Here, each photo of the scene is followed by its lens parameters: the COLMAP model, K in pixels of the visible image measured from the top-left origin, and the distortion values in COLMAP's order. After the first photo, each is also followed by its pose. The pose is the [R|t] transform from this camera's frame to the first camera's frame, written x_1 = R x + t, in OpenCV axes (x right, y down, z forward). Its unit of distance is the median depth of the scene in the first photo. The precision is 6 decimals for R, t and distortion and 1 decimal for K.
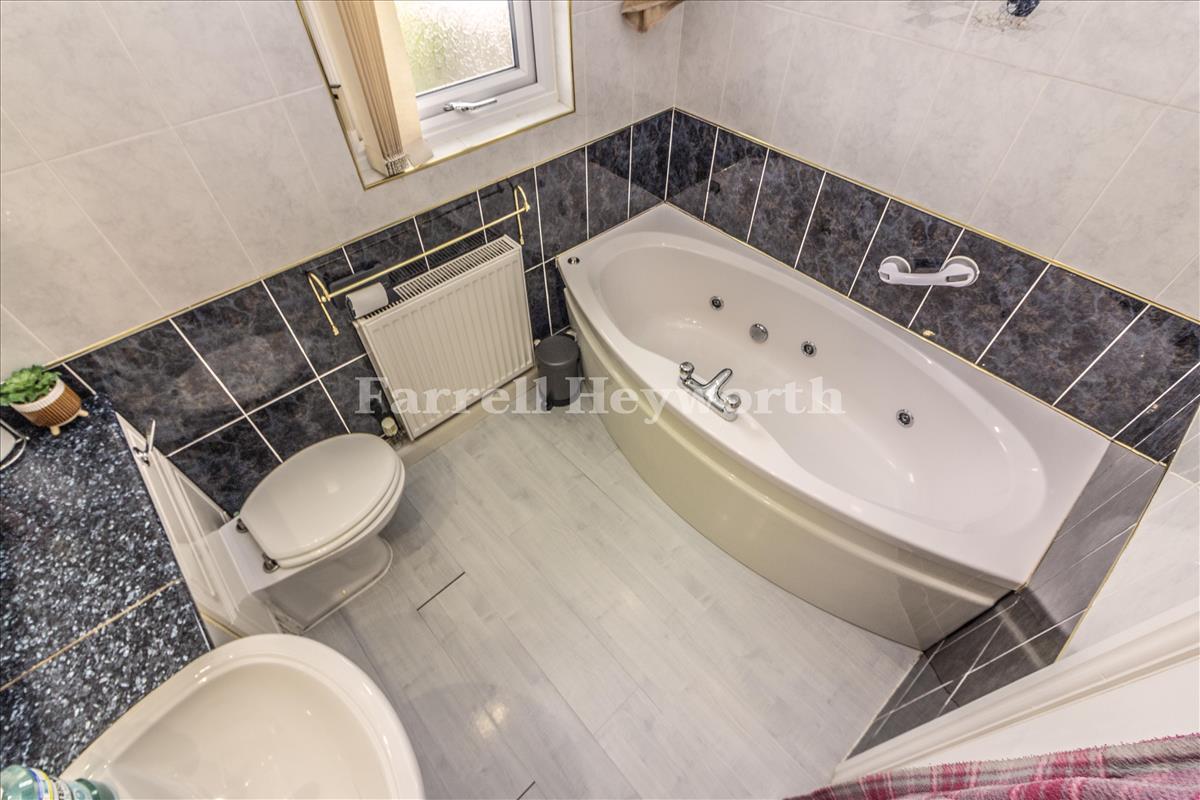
lens RADIAL K [[546.4, 0, 597.6], [0, 546.4, 383.0], [0, 0, 1]] dist [0.003096, 0.000335]
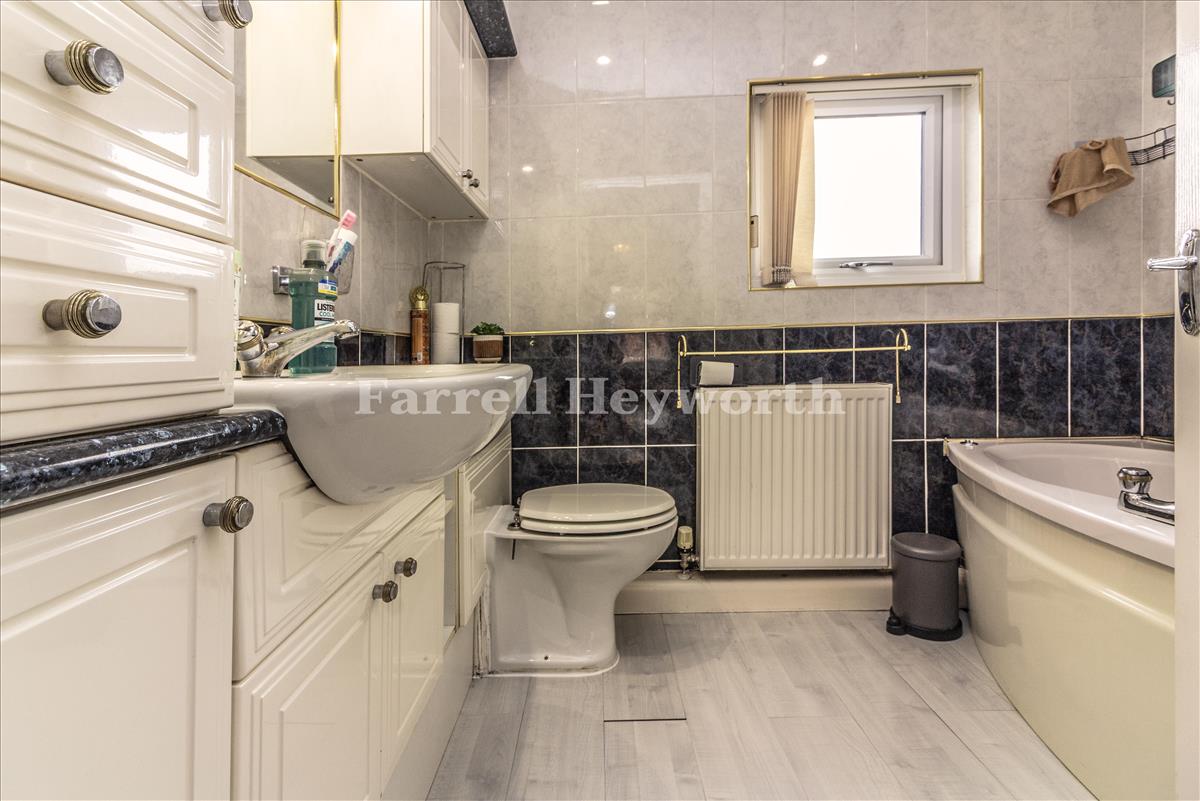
lens RADIAL K [[565.4, 0, 581.6], [0, 565.4, 347.2], [0, 0, 1]] dist [-0.000826, 0.000059]
pose [[0.718800, -0.002427, -0.695212, 0.139309], [-0.523953, 0.655376, -0.544018, 0.483662], [0.456946, 0.755299, 0.469813, 0.279685]]
